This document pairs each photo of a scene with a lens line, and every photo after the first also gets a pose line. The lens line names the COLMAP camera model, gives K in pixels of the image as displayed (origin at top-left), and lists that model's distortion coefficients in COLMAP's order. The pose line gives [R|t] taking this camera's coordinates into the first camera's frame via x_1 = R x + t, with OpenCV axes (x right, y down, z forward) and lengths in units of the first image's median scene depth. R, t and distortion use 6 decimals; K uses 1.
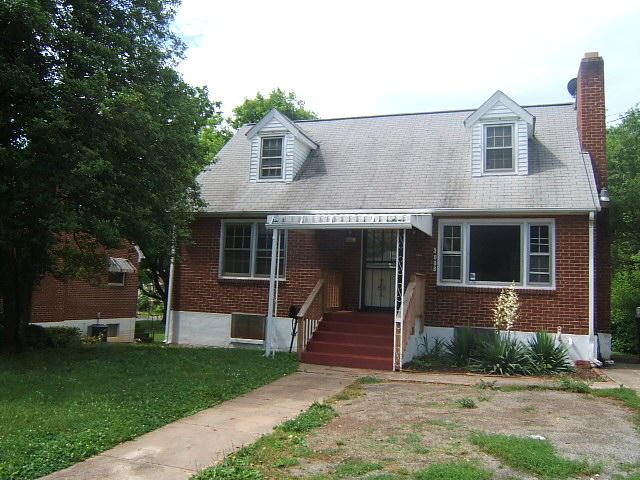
lens RADIAL K [[559.6, 0, 322.1], [0, 559.6, 237.5], [0, 0, 1]] dist [-0.100061, -0.005840]
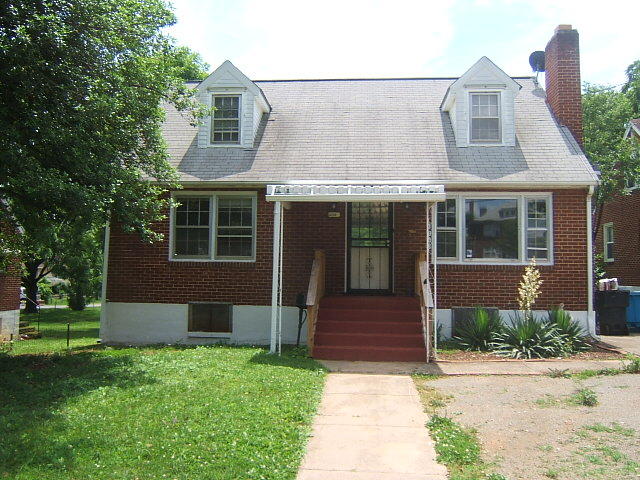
lens RADIAL K [[559.6, 0, 320.9], [0, 559.6, 239.1], [0, 0, 1]] dist [-0.100061, -0.005840]
pose [[0.965650, -0.014767, 0.259425, -0.199967], [0.003039, 0.998958, 0.045548, 0.002409], [-0.259827, -0.043195, 0.964689, 0.153122]]
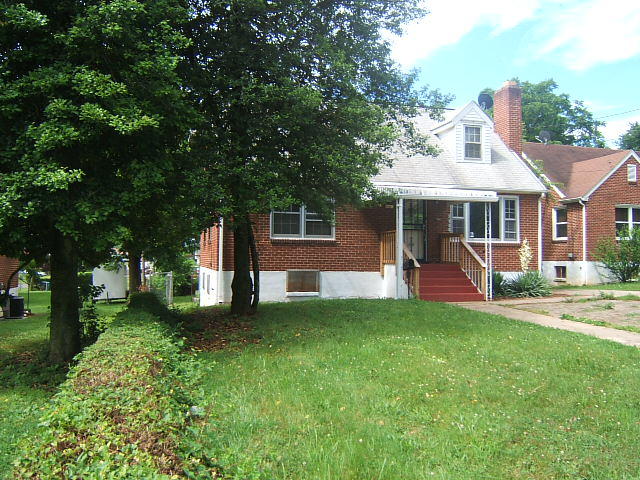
lens RADIAL K [[452.3, 0, 317.0], [0, 452.3, 244.8], [0, 0, 1]] dist [0.008657, 0.001016]
pose [[0.835380, -0.027970, 0.548961, -0.649682], [-0.029508, 0.994983, 0.095599, -0.002945], [-0.548881, -0.096060, 0.830363, 0.240609]]
